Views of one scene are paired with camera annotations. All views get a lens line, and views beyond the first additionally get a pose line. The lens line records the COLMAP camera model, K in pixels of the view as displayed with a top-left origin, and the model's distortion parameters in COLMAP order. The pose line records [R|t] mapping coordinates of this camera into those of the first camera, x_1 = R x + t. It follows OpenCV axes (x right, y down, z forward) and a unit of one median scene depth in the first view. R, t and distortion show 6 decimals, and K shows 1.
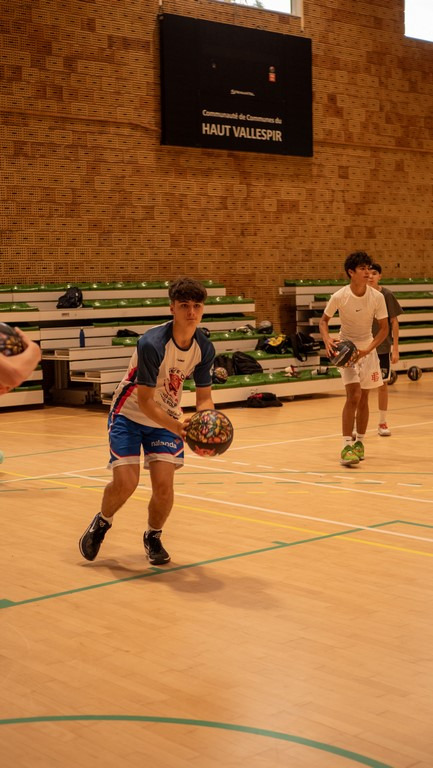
lens RADIAL K [[1145.8, 0, 217.2], [0, 1145.8, 376.9], [0, 0, 1]] dist [-0.017342, 0.000000]
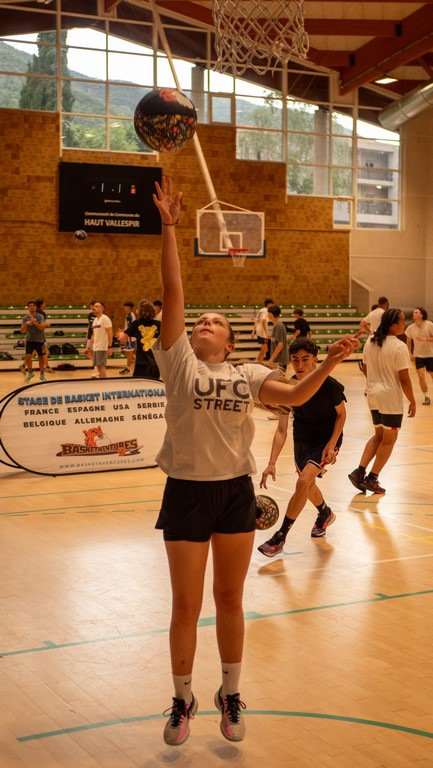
lens RADIAL K [[1145.8, 0, 224.6], [0, 1145.8, 357.7], [0, 0, 1]] dist [-0.017342, 0.000000]
pose [[0.970544, 0.031811, -0.238815, 0.639574], [-0.037018, 0.999164, -0.017352, 0.022574], [0.238064, 0.025681, 0.970910, -0.708547]]
